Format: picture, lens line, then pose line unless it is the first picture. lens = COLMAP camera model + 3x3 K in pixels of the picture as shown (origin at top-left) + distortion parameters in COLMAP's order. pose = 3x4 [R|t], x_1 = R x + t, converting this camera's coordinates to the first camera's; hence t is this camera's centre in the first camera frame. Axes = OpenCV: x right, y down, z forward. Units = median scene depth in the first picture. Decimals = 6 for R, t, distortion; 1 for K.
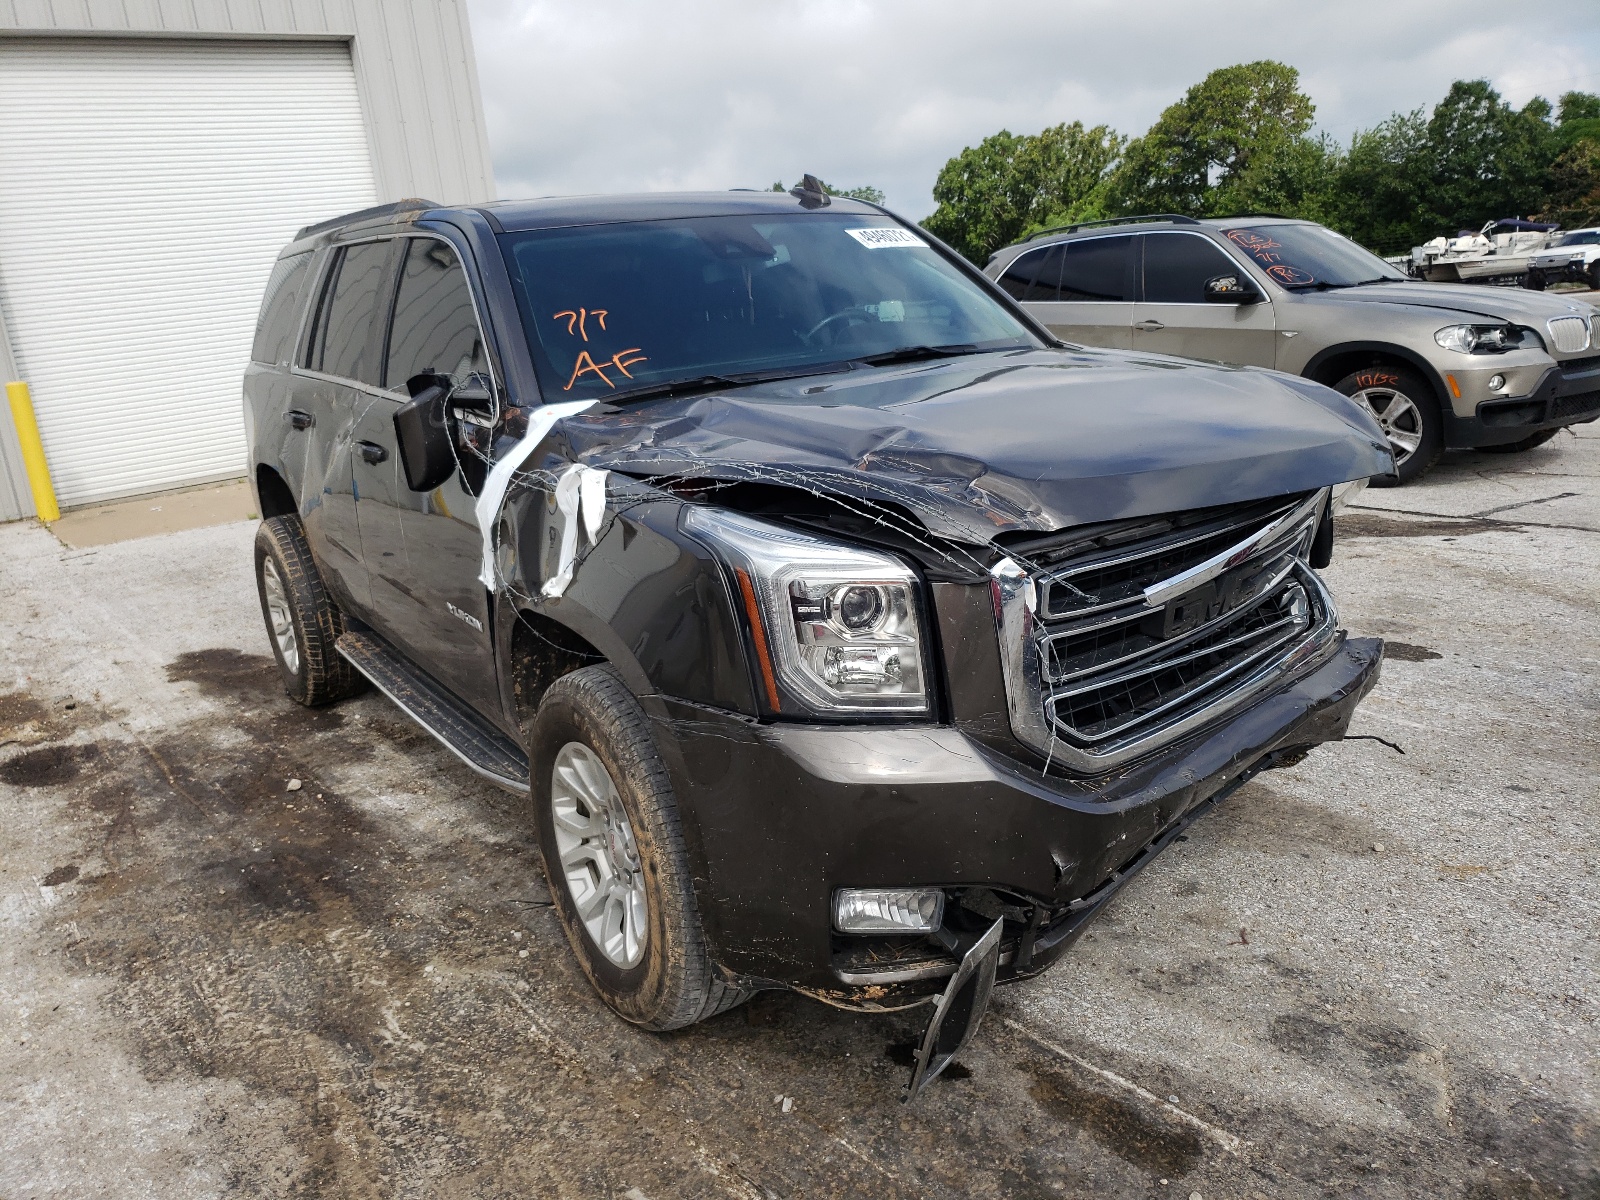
lens RADIAL K [[1235.9, 0, 796.0], [0, 1235.9, 579.0], [0, 0, 1]] dist [0.008381, 0.007399]
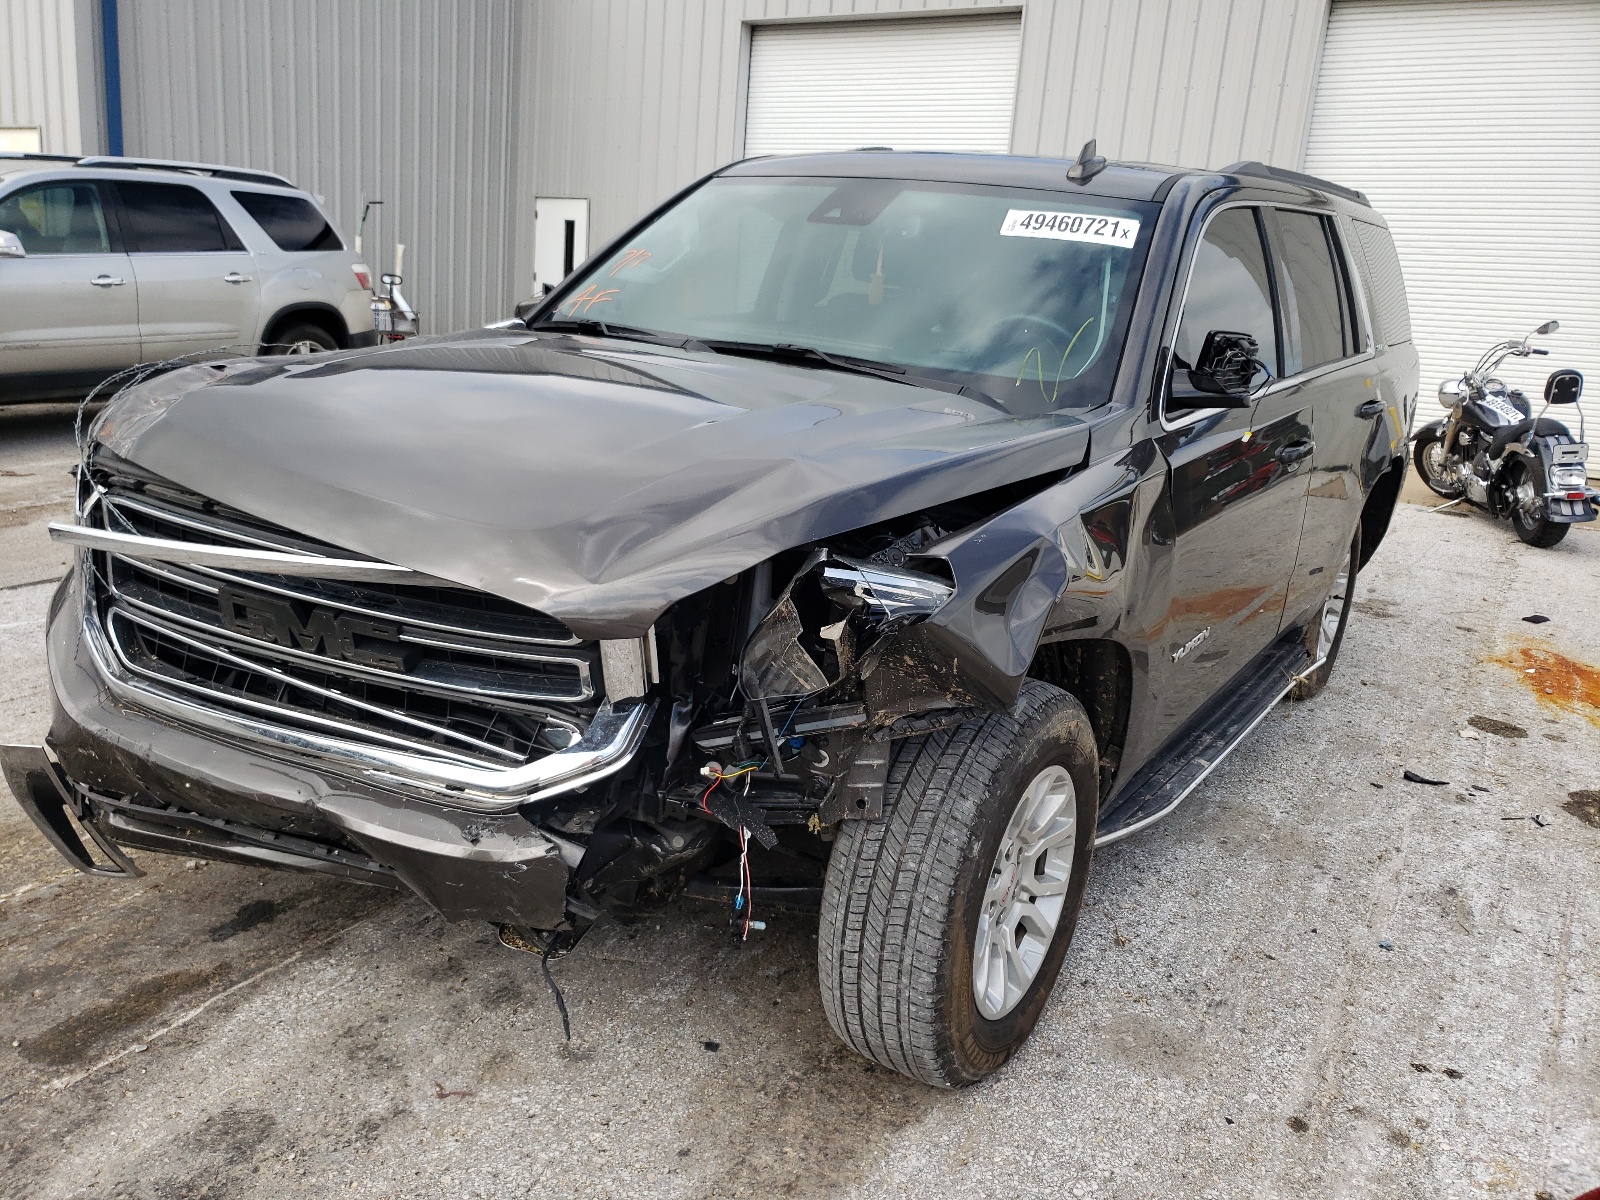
lens RADIAL K [[1201.5, 0, 800.0], [0, 1201.5, 600.0], [0, 0, 1]] dist [0.004623, 0.005049]
pose [[0.391280, 0.352871, -0.849931, 1.007859], [-0.320285, 0.918042, 0.233701, -0.263784], [0.862738, 0.180777, 0.472231, 0.767942]]
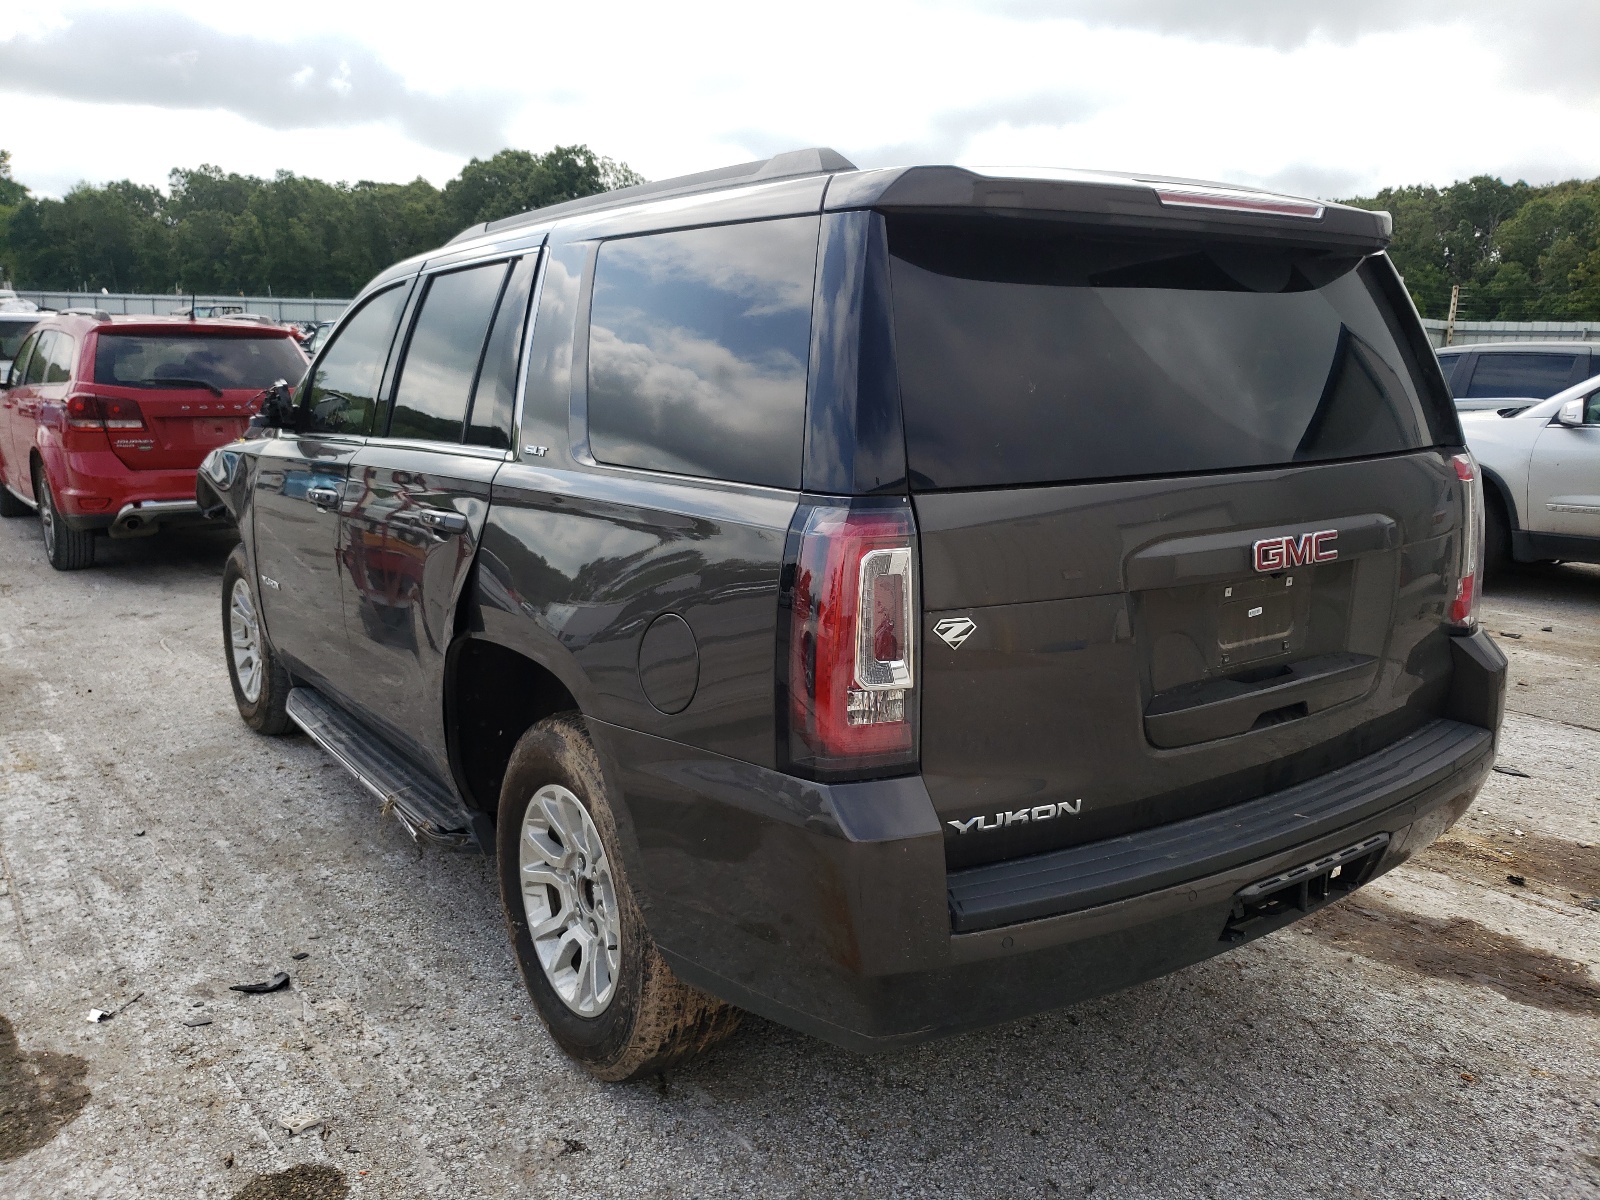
lens RADIAL K [[1273.5, 0, 800.0], [0, 1273.5, 600.0], [0, 0, 1]] dist [-0.001826, -0.002197]
pose [[-0.996519, 0.068653, -0.047284, -0.282363], [0.041553, 0.900824, 0.432191, -0.729552], [0.072266, 0.428722, -0.900542, 3.014571]]
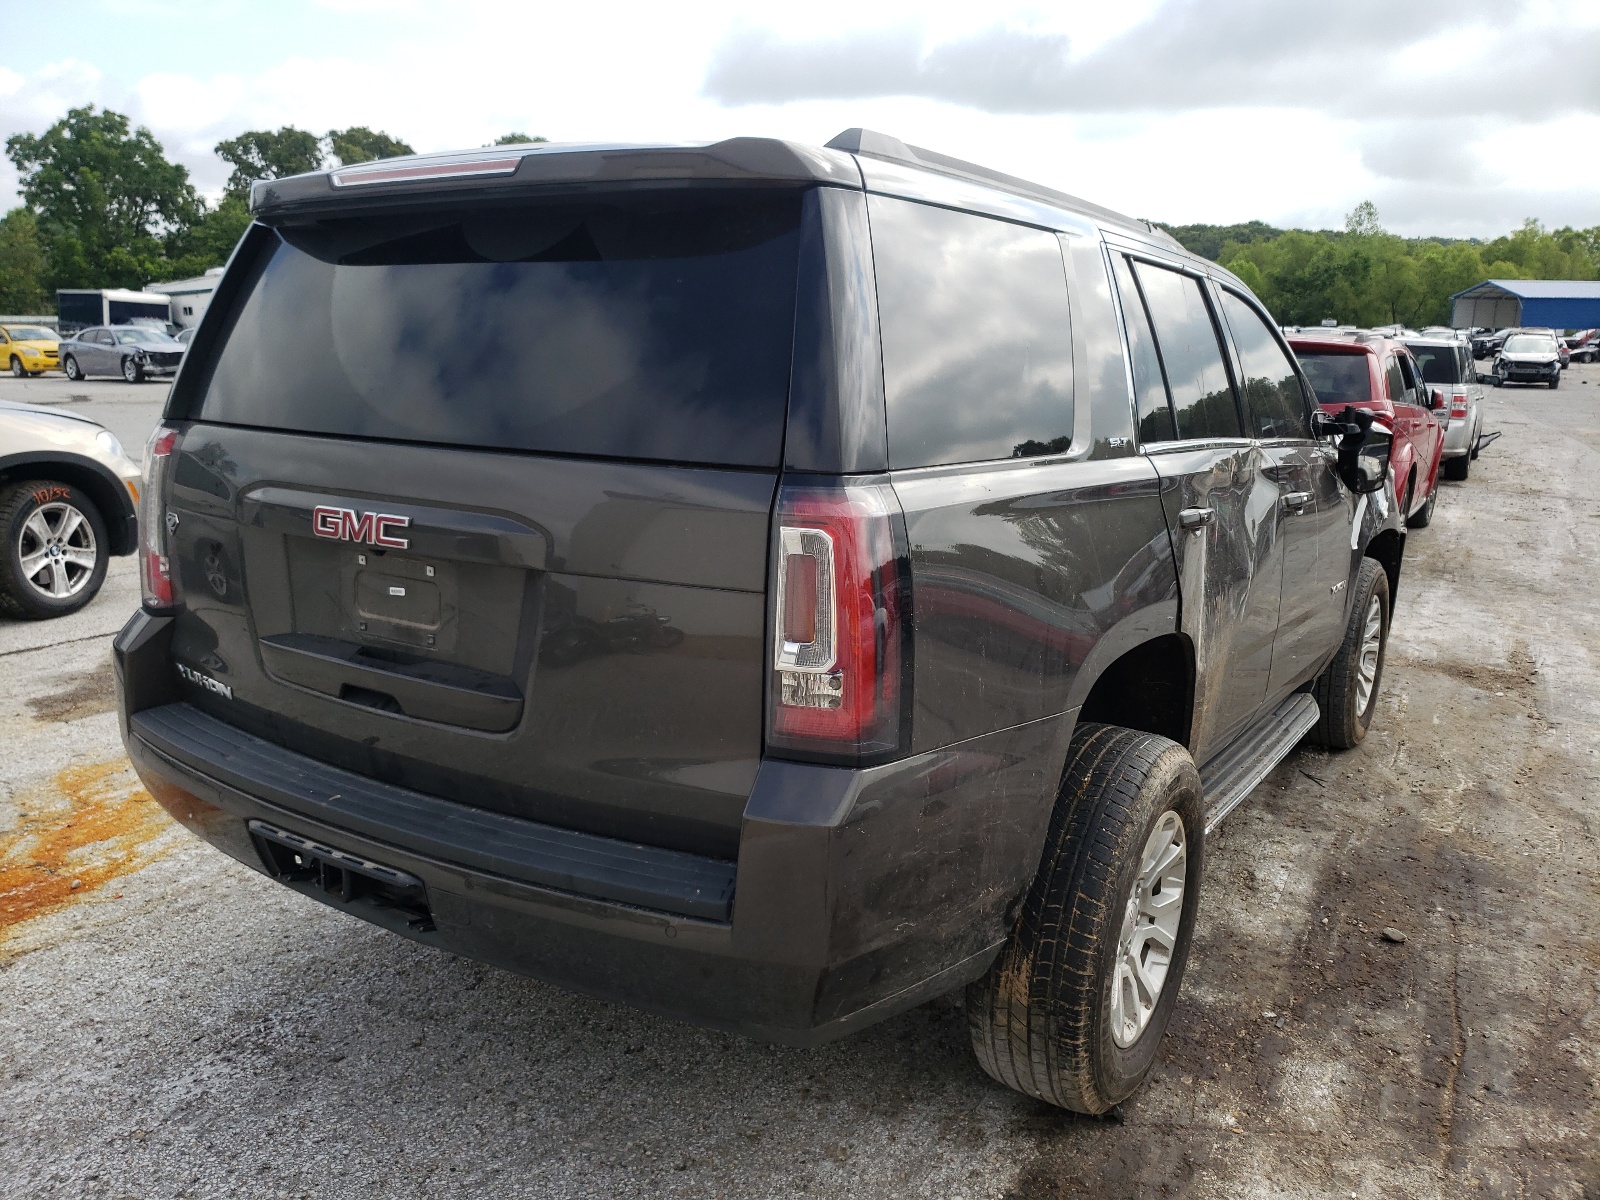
lens RADIAL K [[1235.9, 0, 800.0], [0, 1235.9, 600.0], [0, 0, 1]] dist [0.005935, 0.011994]
pose [[-0.392241, -0.123551, 0.911527, -1.473919], [0.228379, 0.946832, 0.226610, -0.454105], [-0.891061, 0.297060, -0.343170, 2.306977]]
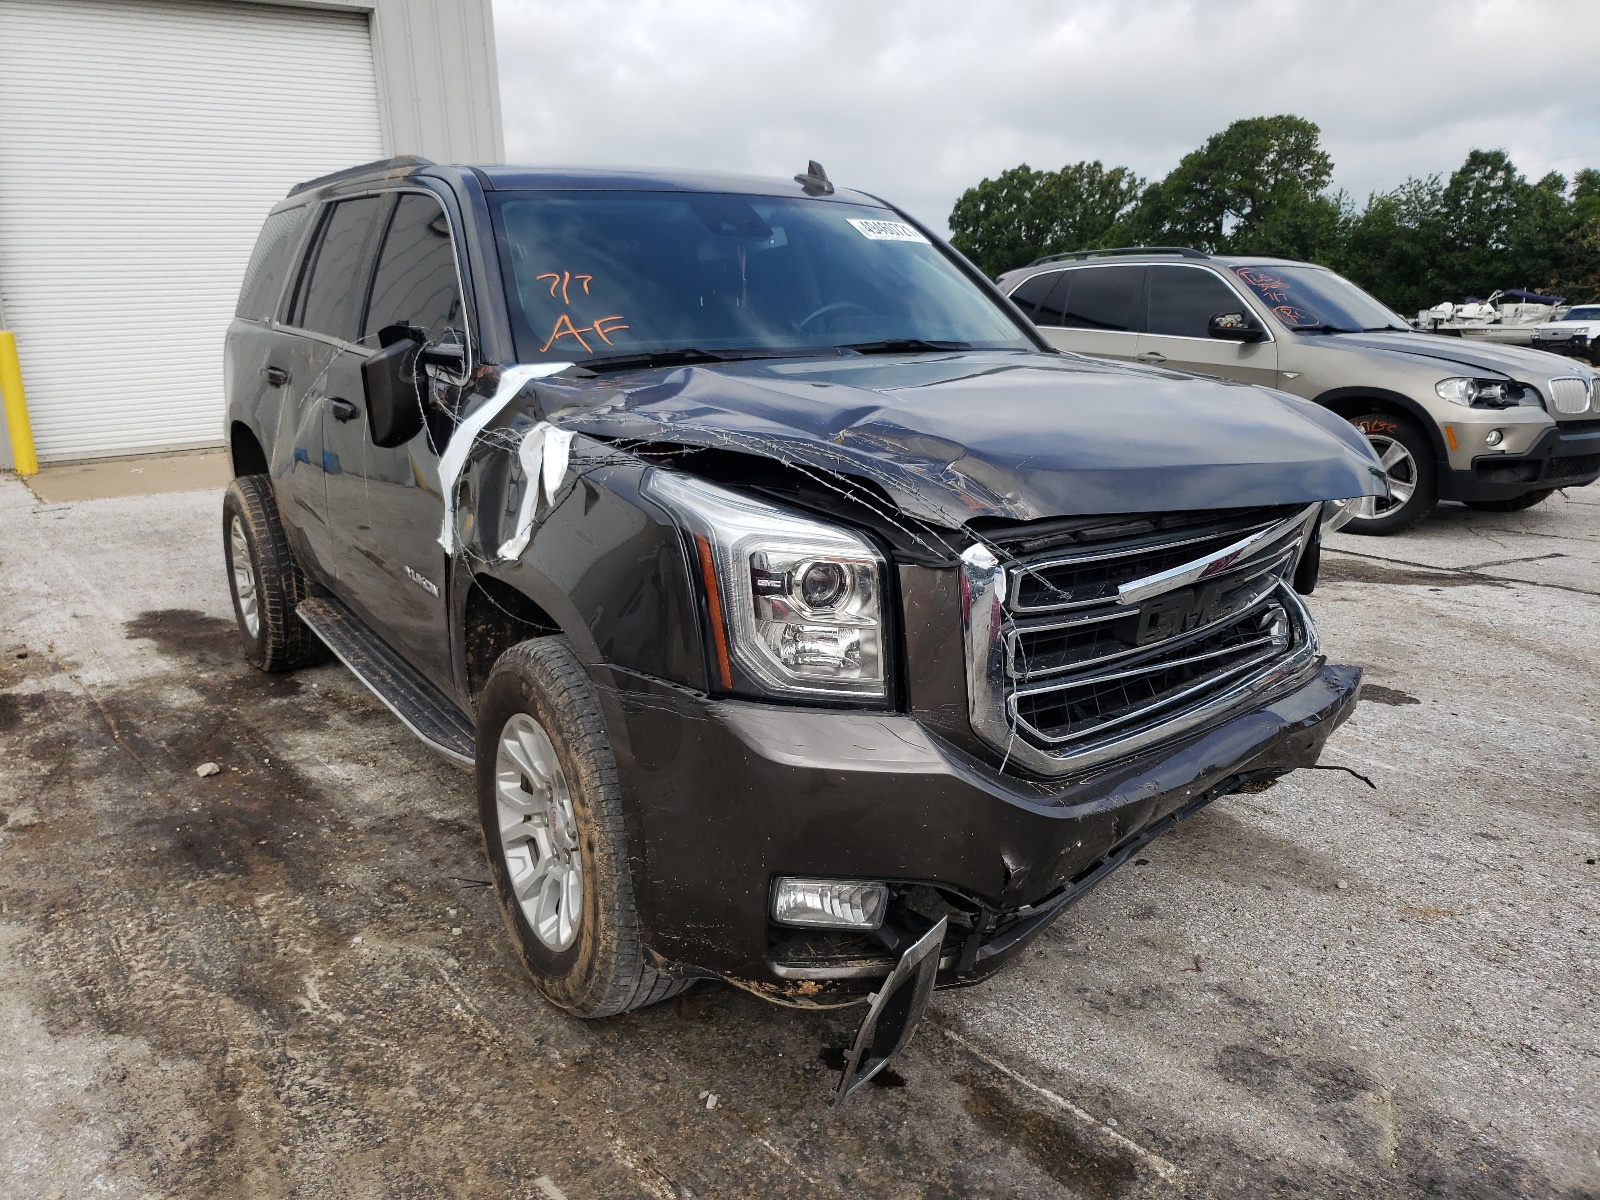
lens RADIAL K [[1235.9, 0, 800.0], [0, 1235.9, 600.0], [0, 0, 1]] dist [0.005935, 0.011994]
pose [[0.997259, 0.072854, 0.012909, 0.017147], [-0.072884, 0.997339, 0.001819, 0.025189], [-0.012742, -0.002755, 0.999915, 0.033461]]
